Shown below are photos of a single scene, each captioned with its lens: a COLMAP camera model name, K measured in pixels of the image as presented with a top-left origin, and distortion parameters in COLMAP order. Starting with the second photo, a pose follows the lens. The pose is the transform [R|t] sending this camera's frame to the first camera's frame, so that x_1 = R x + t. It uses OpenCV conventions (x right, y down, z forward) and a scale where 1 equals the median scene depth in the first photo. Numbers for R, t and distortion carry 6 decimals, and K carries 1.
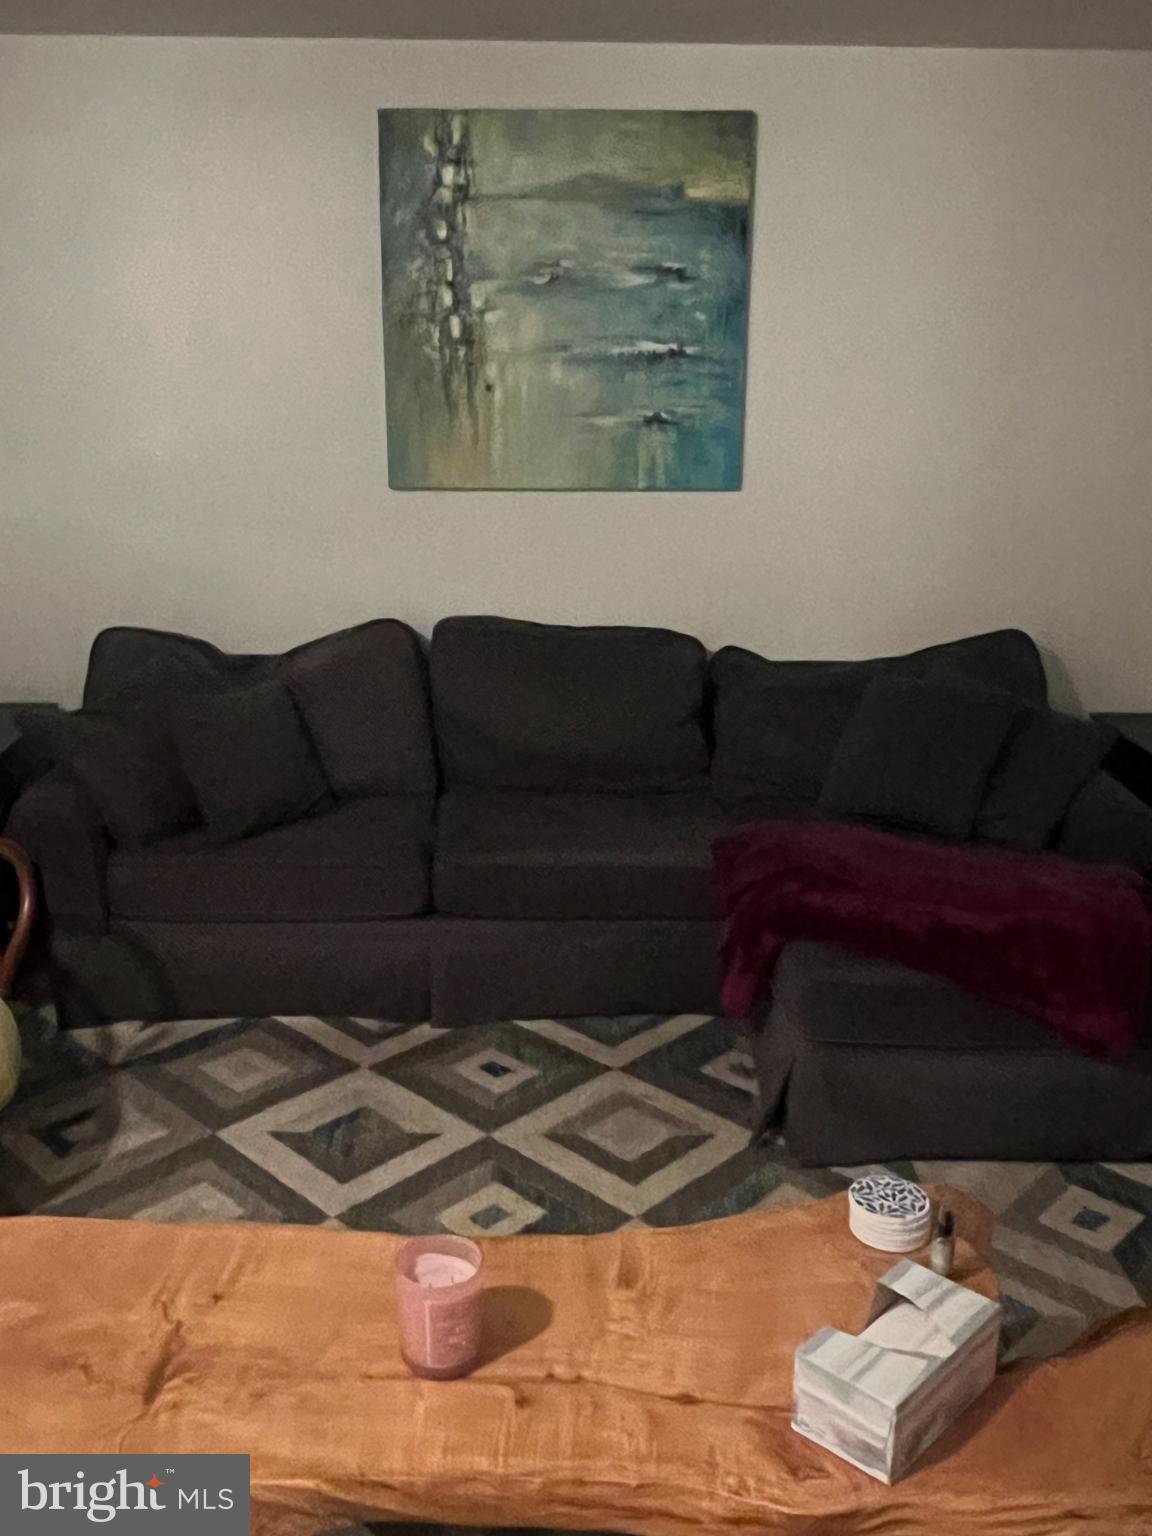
lens RADIAL K [[1377.7, 0, 578.5], [0, 1377.7, 764.2], [0, 0, 1]] dist [0.022710, -0.019057]
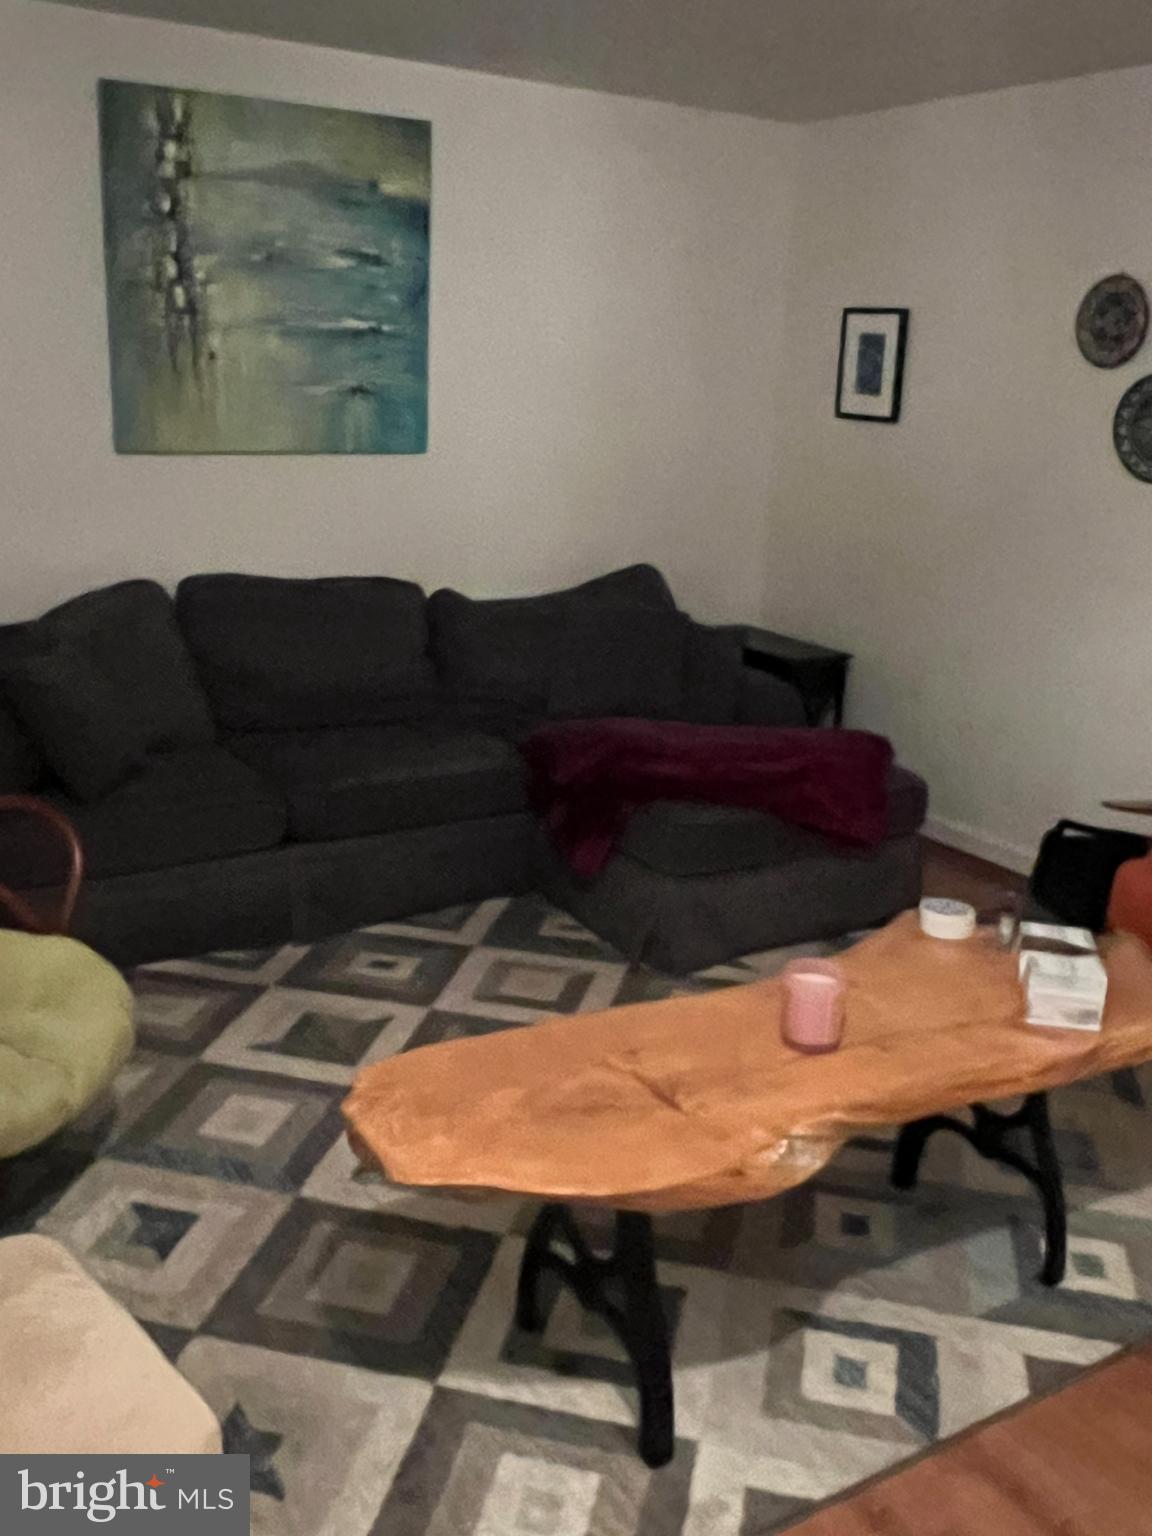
lens RADIAL K [[1377.7, 0, 566.6], [0, 1377.7, 769.6], [0, 0, 1]] dist [0.022710, -0.019057]
pose [[0.862787, -0.119714, 0.491189, -0.397089], [0.108300, 0.992771, 0.051728, 0.016351], [-0.493831, 0.008566, 0.869516, -0.052557]]
